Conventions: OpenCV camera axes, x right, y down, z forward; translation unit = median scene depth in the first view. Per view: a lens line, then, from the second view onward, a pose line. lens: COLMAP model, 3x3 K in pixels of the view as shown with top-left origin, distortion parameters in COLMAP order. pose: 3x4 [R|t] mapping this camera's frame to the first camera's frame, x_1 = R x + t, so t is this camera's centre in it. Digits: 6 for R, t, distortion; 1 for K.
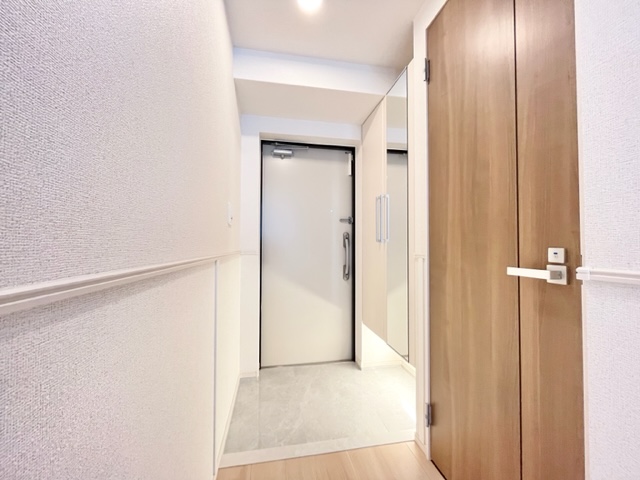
lens RADIAL K [[256.5, 0, 320.3], [0, 256.5, 243.0], [0, 0, 1]] dist [-0.000751, 0.000497]
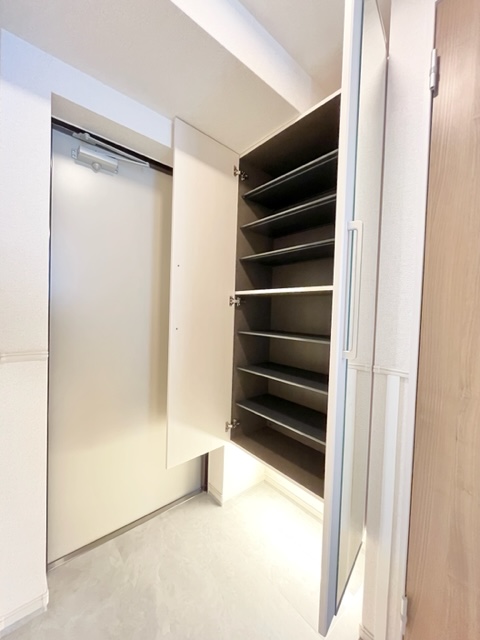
lens RADIAL K [[256.5, 0, 238.3], [0, 256.5, 319.2], [0, 0, 1]] dist [-0.000751, 0.000497]
pose [[0.871429, 0.017332, 0.490215, -0.162294], [-0.042994, 0.998228, 0.041135, -0.055834], [-0.488634, -0.056922, 0.870630, 0.397634]]
